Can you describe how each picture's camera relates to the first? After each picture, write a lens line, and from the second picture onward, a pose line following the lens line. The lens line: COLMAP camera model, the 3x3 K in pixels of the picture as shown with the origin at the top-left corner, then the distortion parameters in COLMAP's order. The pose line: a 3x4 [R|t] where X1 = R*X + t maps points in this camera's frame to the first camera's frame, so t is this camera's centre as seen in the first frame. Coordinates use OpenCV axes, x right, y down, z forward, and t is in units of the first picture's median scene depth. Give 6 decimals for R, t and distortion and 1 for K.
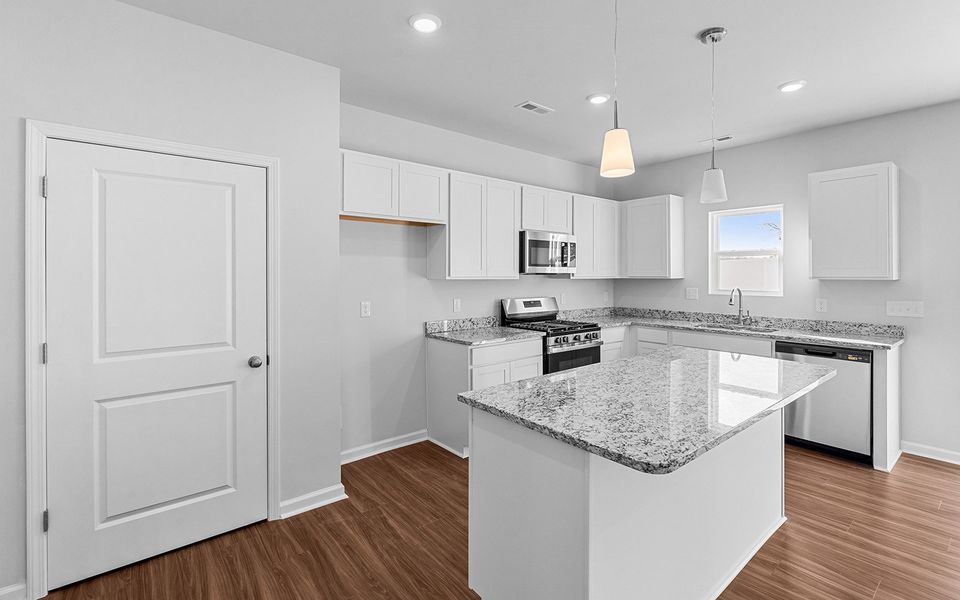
lens RADIAL K [[434.9, 0, 485.6], [0, 434.9, 266.4], [0, 0, 1]] dist [-0.003102, 0.001518]
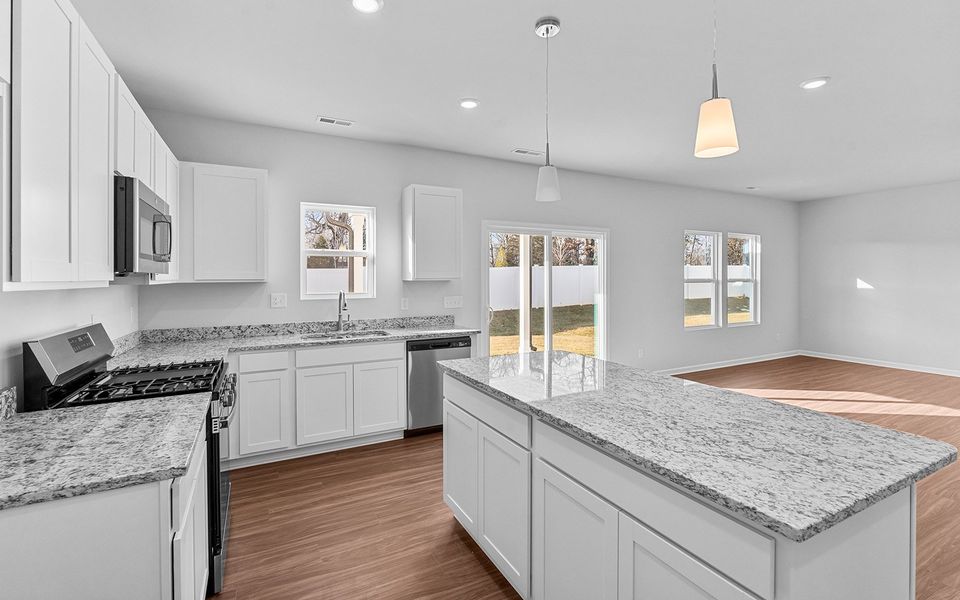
lens RADIAL K [[434.9, 0, 474.6], [0, 434.9, 278.0], [0, 0, 1]] dist [-0.003102, 0.001518]
pose [[0.206074, -0.003640, 0.978530, -0.288557], [-0.012784, 0.999898, 0.006411, 0.013966], [-0.978453, -0.013830, 0.206007, 0.600164]]
